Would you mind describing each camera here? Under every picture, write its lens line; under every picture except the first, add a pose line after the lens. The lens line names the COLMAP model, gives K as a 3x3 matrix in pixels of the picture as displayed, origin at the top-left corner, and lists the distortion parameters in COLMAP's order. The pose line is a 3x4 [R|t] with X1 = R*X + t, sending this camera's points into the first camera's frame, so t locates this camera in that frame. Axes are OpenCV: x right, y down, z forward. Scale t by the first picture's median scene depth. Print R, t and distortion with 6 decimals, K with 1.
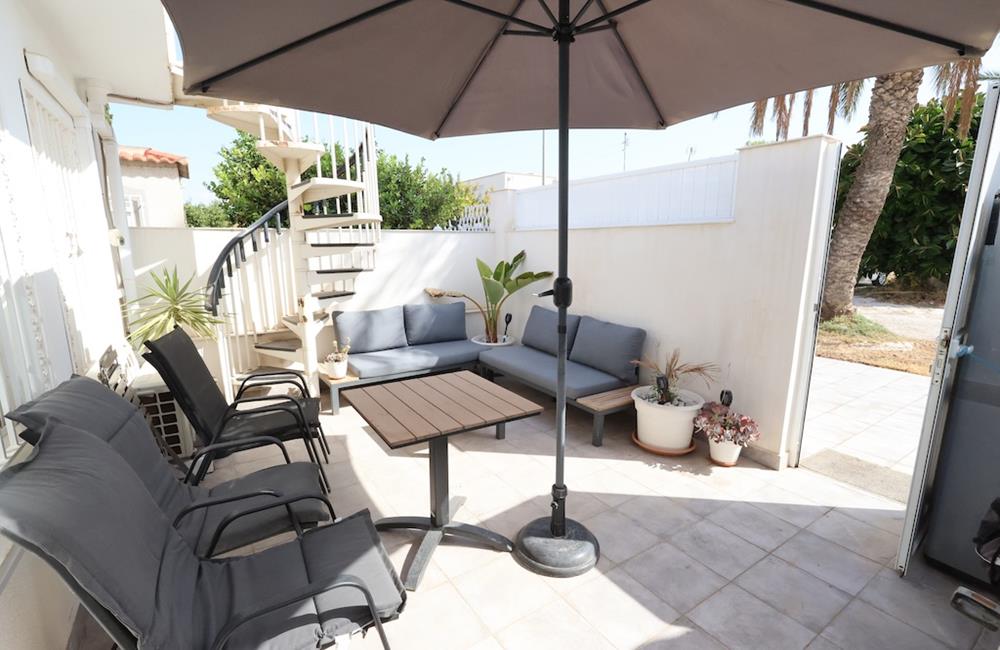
lens RADIAL K [[458.6, 0, 499.9], [0, 458.6, 330.2], [0, 0, 1]] dist [0.002040, -0.000037]
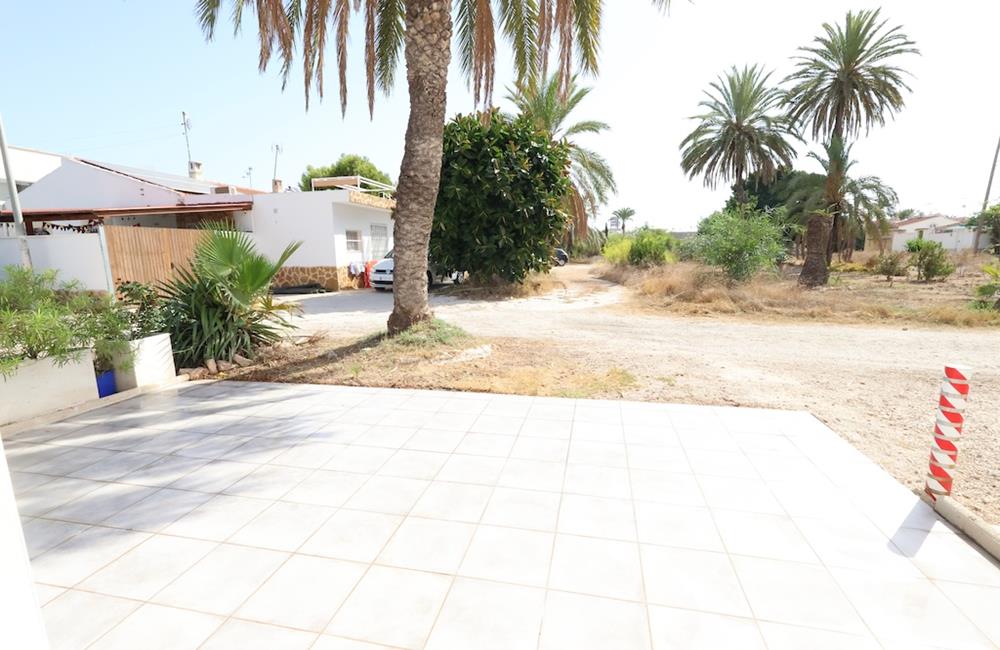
lens RADIAL K [[458.6, 0, 496.2], [0, 458.6, 330.4], [0, 0, 1]] dist [0.002040, -0.000037]
pose [[0.723739, -0.127462, 0.678201, 0.284306], [0.145425, 0.988894, 0.030664, -0.020781], [-0.674577, 0.076434, 0.734237, 0.312087]]
